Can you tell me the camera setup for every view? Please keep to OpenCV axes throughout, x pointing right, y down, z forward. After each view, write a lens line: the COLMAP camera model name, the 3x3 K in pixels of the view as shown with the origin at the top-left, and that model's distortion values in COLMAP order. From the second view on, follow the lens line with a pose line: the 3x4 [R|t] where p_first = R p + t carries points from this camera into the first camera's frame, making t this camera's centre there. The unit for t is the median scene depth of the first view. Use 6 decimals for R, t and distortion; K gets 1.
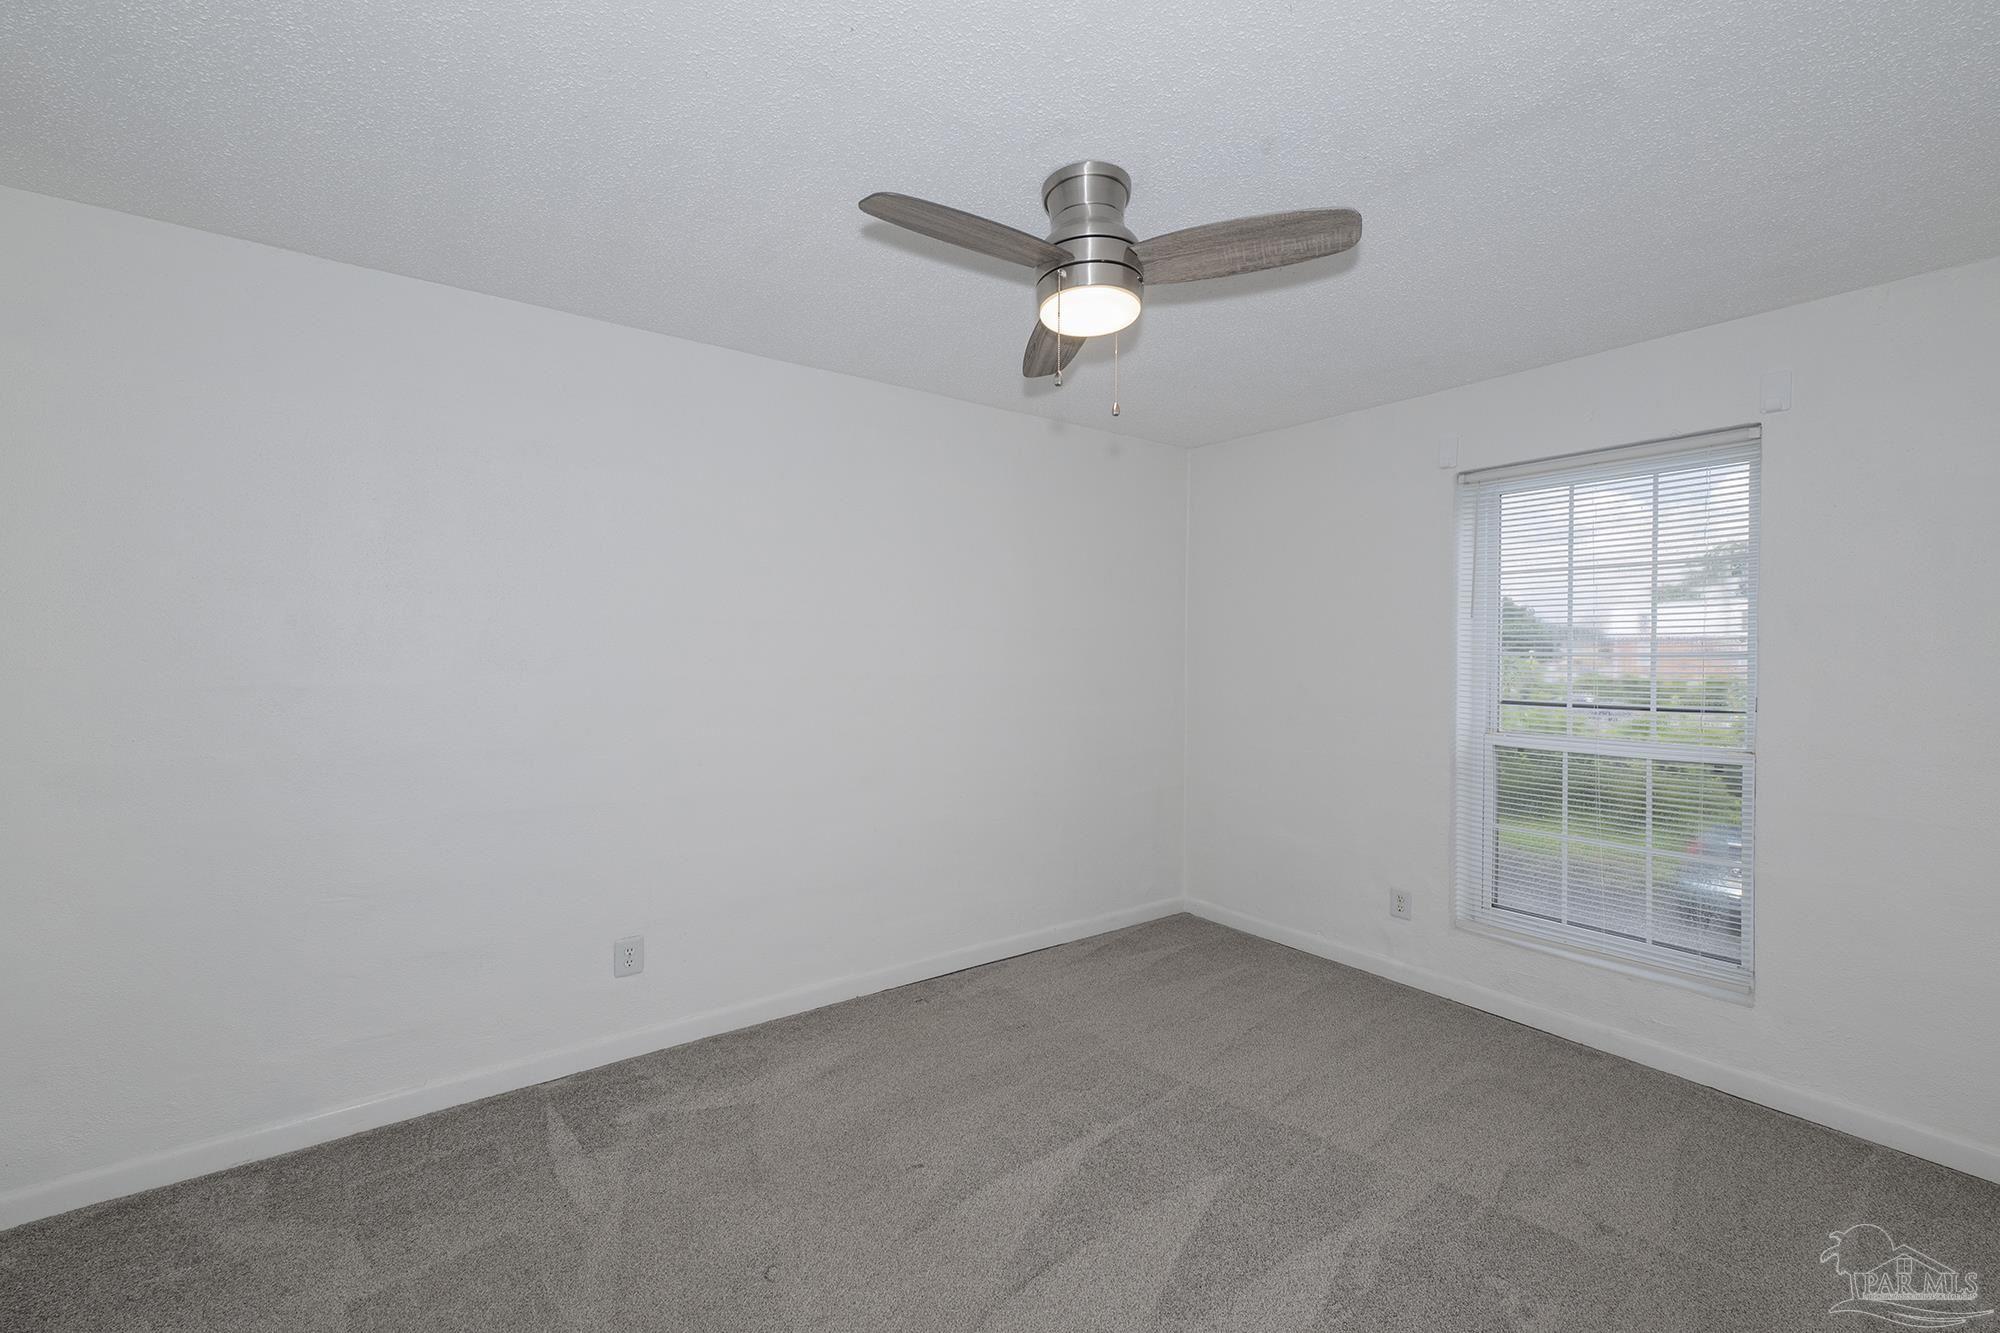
lens RADIAL K [[847.6, 0, 1003.6], [0, 847.6, 646.6], [0, 0, 1]] dist [0.010930, -0.000166]
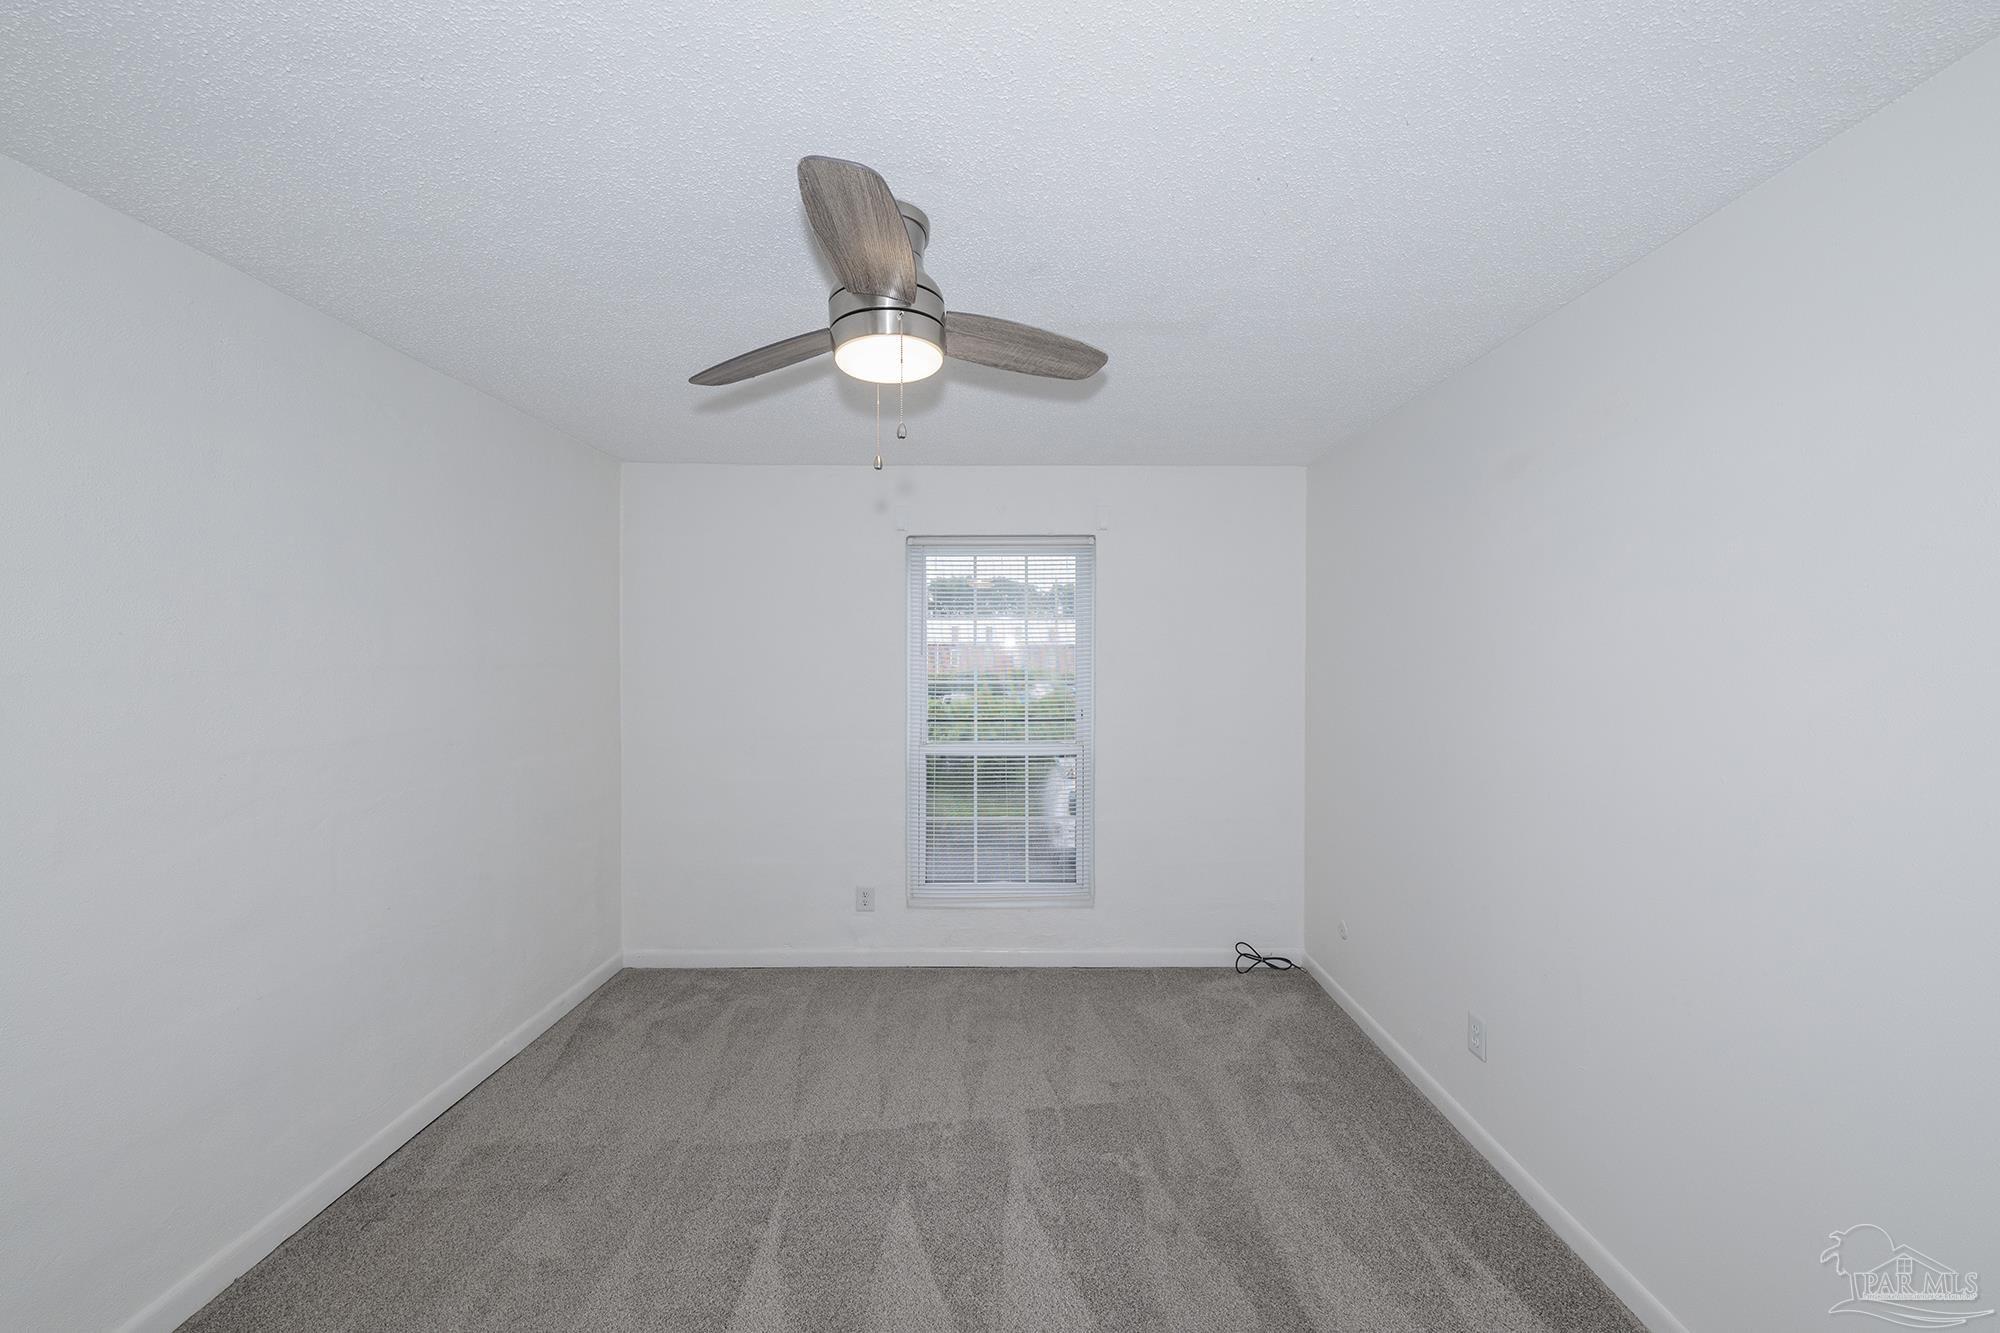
lens RADIAL K [[789.1, 0, 1007.2], [0, 789.1, 655.0], [0, 0, 1]] dist [0.008046, -0.000129]
pose [[0.591668, -0.005326, 0.806164, -0.359142], [0.001668, 0.999984, 0.005382, -0.046599], [-0.806180, -0.001840, 0.591667, 0.251640]]
